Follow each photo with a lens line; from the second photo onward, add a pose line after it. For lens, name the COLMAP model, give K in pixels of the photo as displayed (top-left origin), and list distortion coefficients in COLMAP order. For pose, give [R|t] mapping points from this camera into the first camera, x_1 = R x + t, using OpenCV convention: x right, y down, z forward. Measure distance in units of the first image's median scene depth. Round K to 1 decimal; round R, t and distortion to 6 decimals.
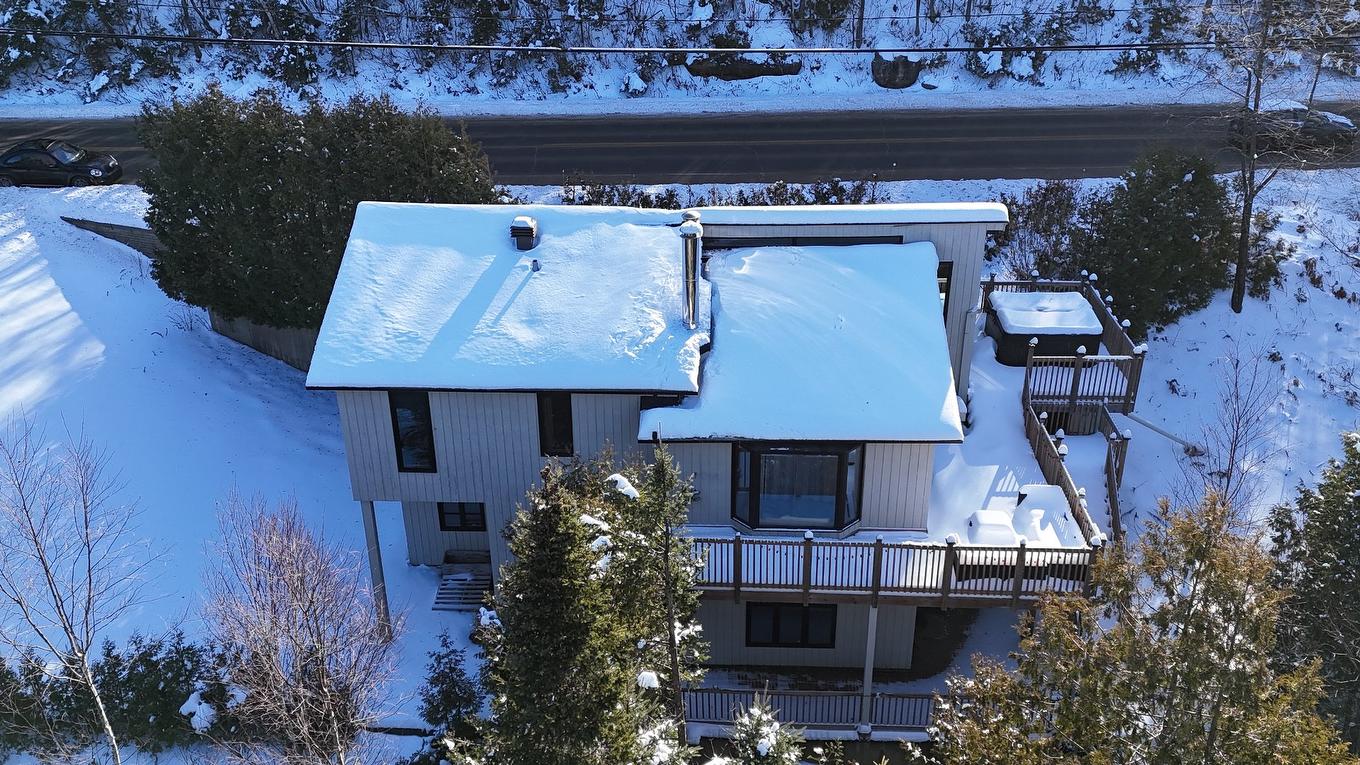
lens RADIAL K [[1169.7, 0, 674.3], [0, 1169.7, 385.8], [0, 0, 1]] dist [0.117523, -0.160374]
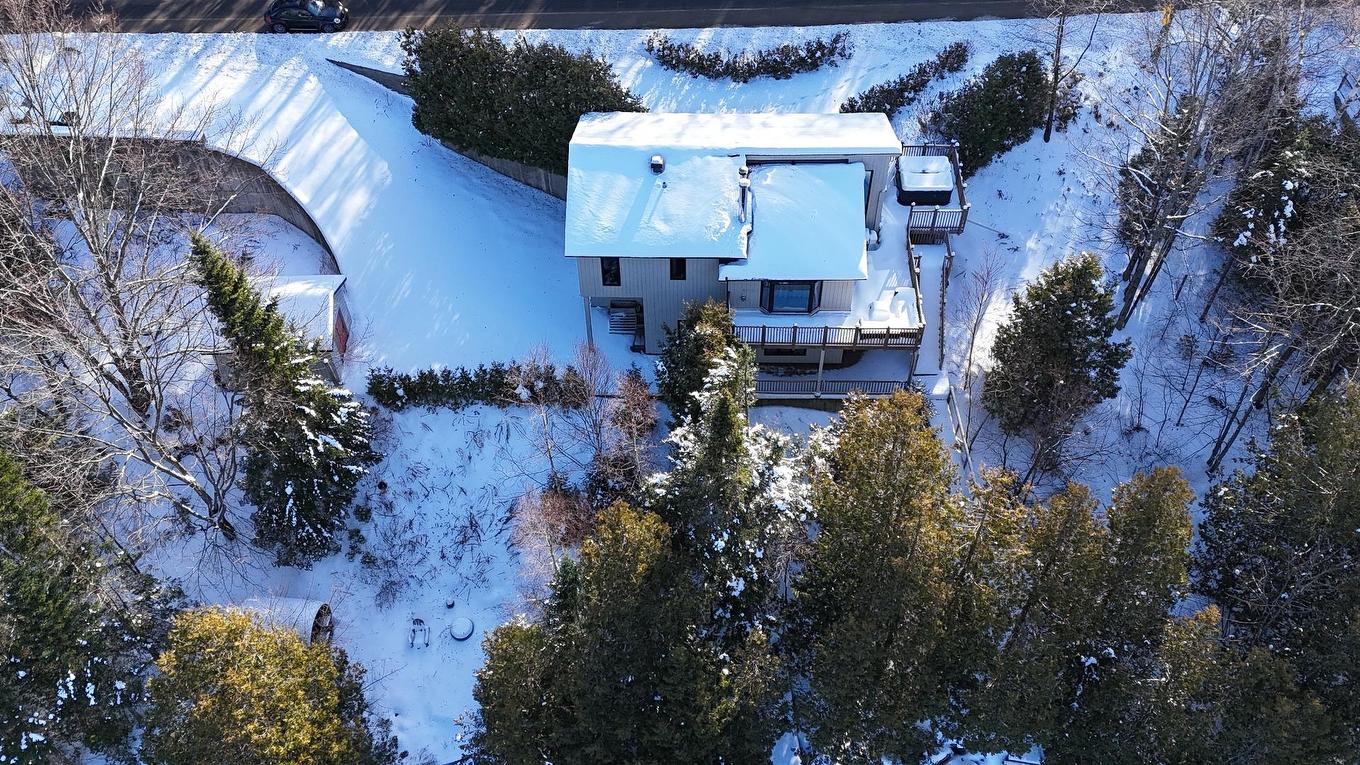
lens RADIAL K [[1169.7, 0, 674.3], [0, 1169.7, 385.8], [0, 0, 1]] dist [0.117523, -0.160374]
pose [[0.999846, -0.015260, 0.008676, -0.125485], [0.010573, 0.918066, 0.396287, -0.590113], [-0.014012, -0.396134, 0.918086, -0.997168]]
